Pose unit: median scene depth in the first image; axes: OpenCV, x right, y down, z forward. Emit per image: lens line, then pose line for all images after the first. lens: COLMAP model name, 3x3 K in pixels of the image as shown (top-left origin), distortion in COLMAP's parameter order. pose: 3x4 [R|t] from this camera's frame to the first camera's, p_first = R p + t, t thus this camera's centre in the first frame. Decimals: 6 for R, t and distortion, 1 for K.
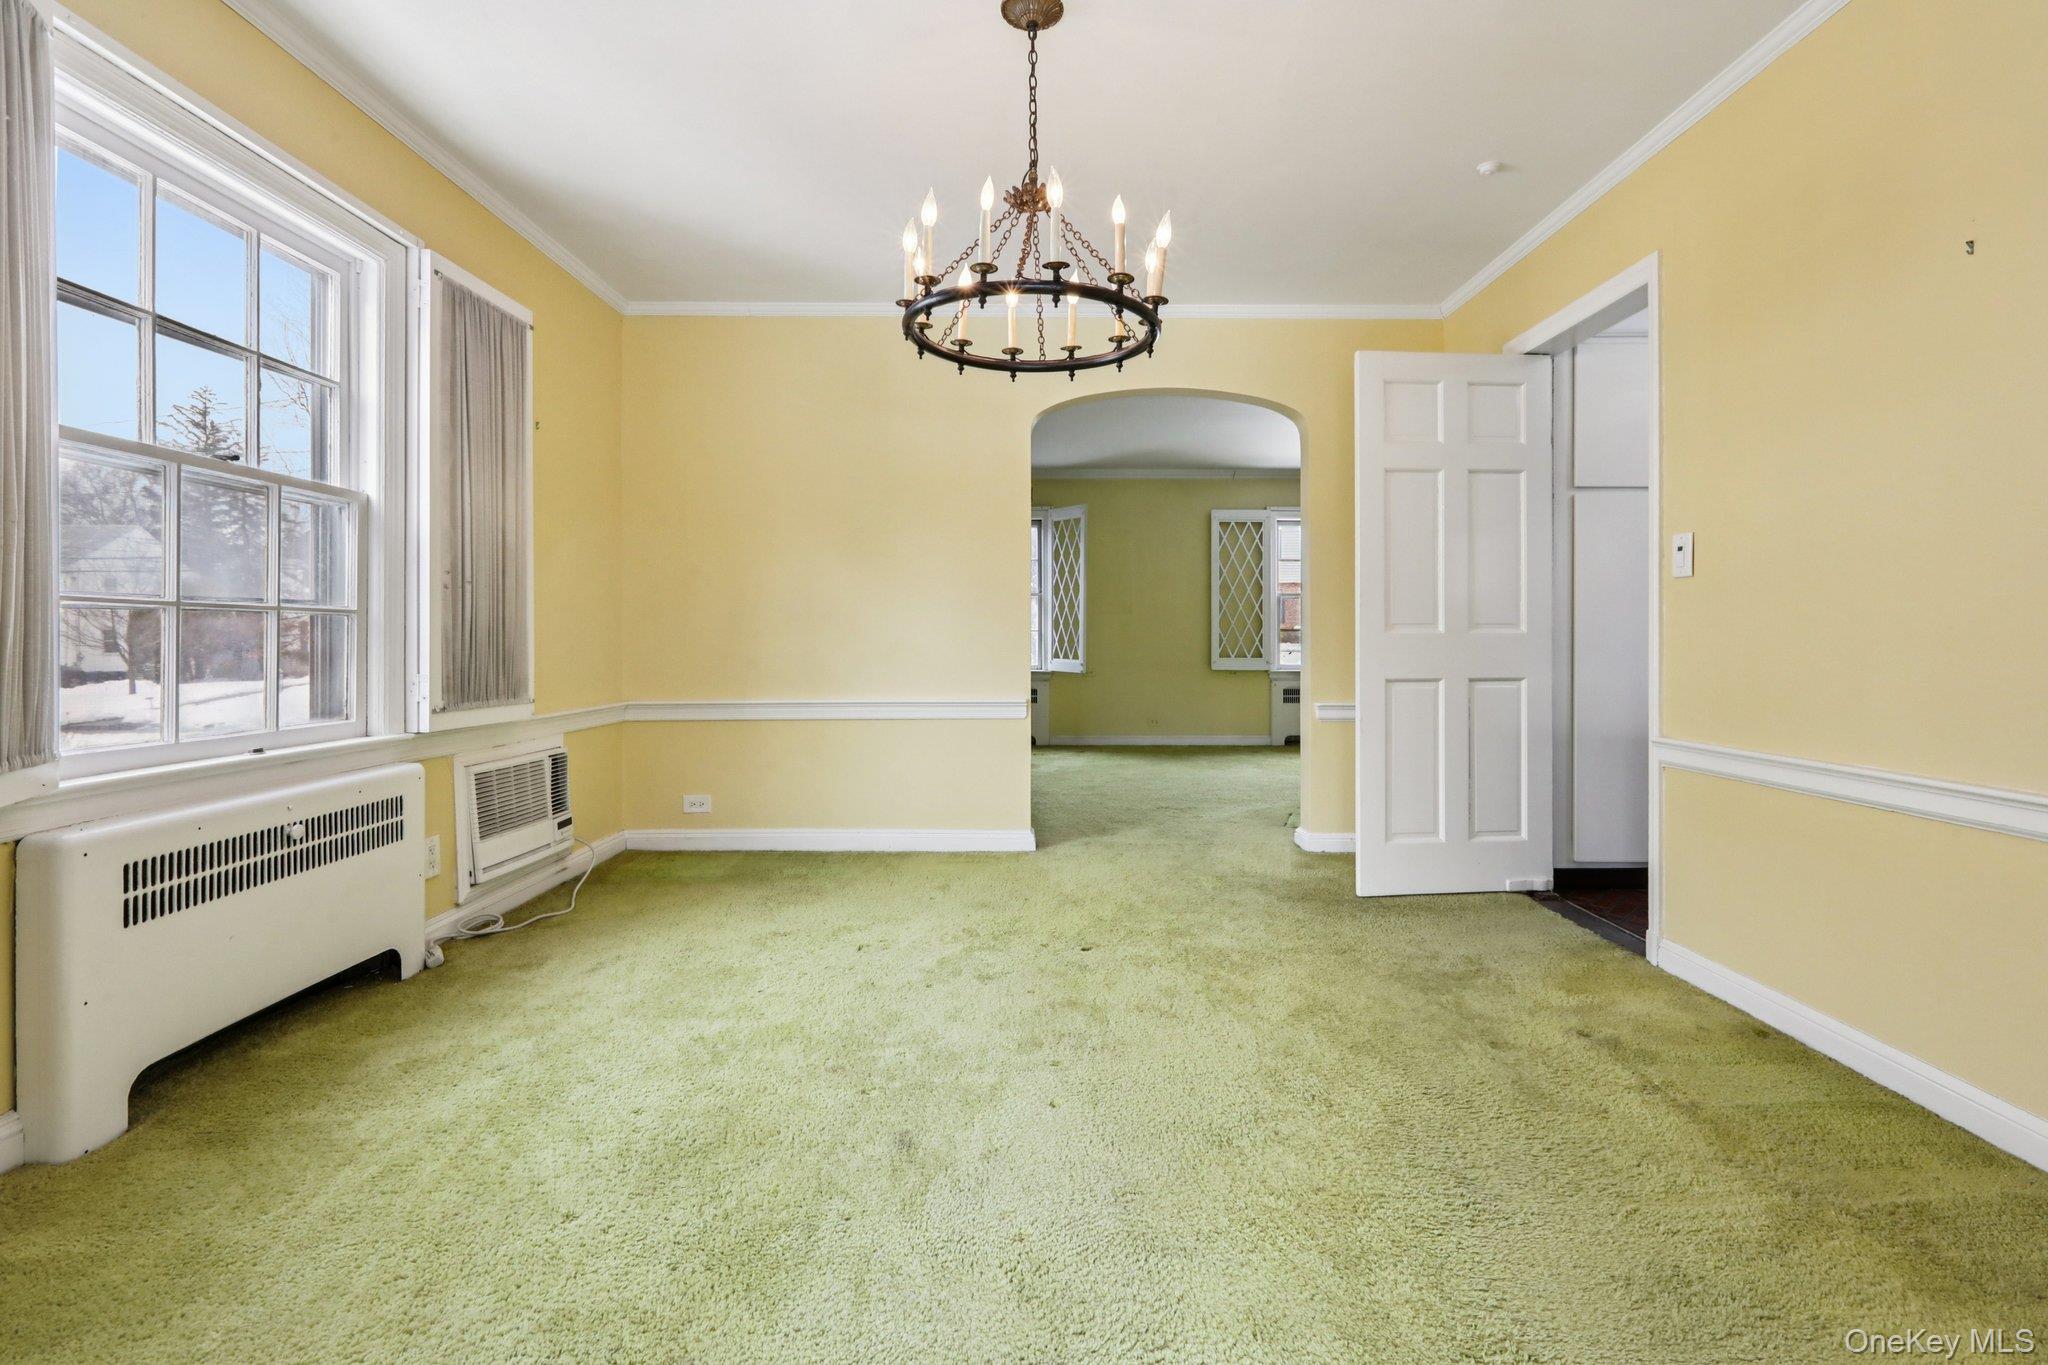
lens RADIAL K [[915.6, 0, 1063.6], [0, 915.6, 641.3], [0, 0, 1]] dist [0.003985, 0.000962]
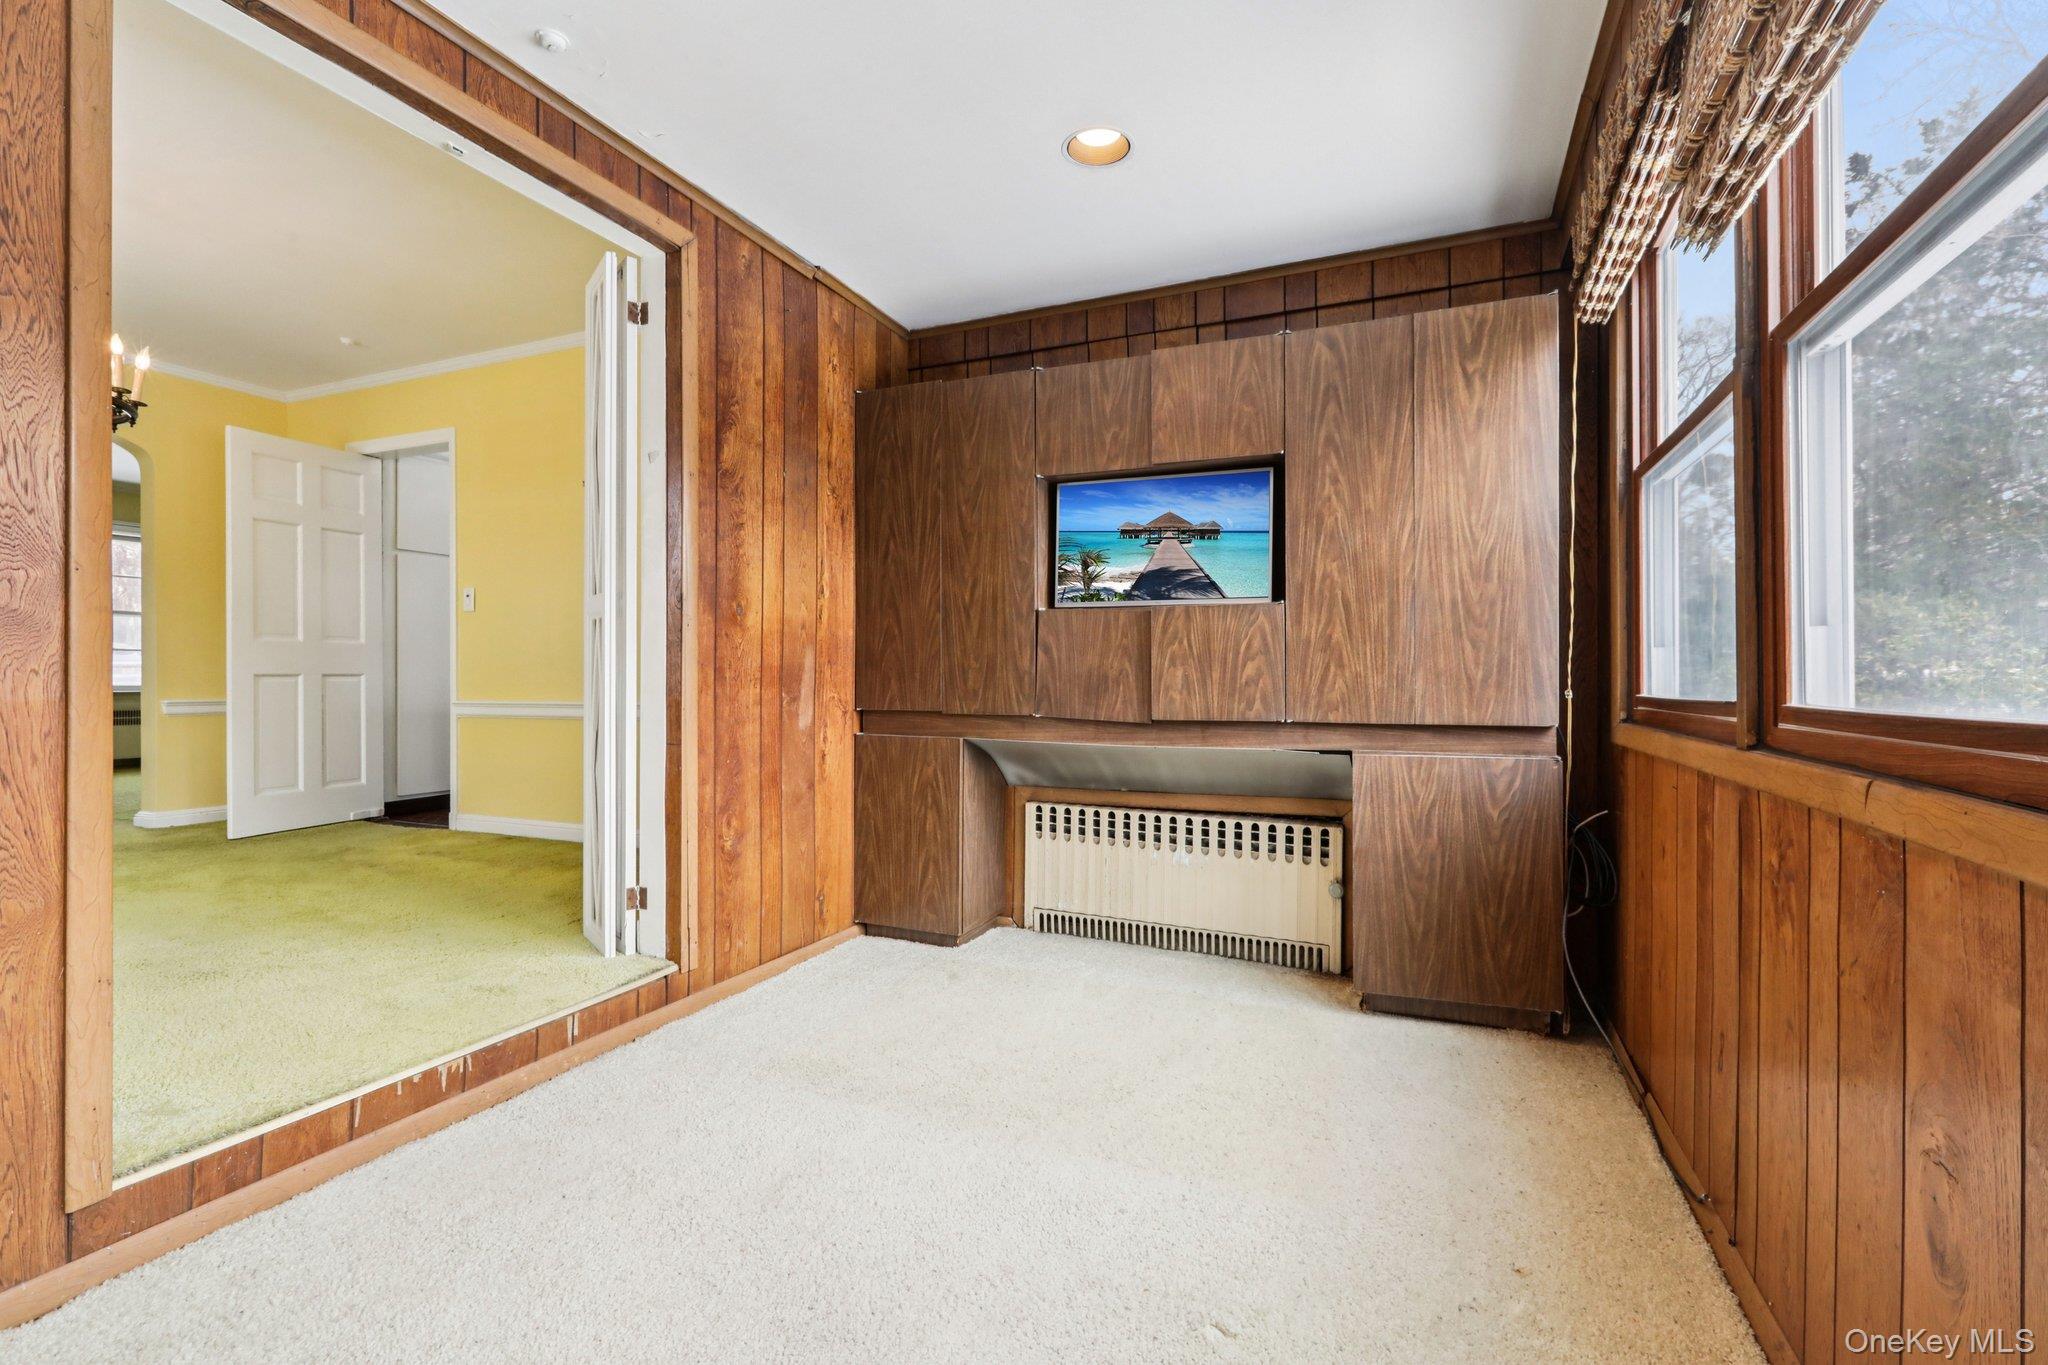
lens RADIAL K [[915.6, 0, 1020.4], [0, 915.6, 678.0], [0, 0, 1]] dist [0.003985, 0.000962]
pose [[0.407084, -0.001510, 0.913389, -0.419772], [0.003856, 0.999993, -0.000065, 0.051296], [-0.913382, 0.003548, 0.407087, -0.571815]]
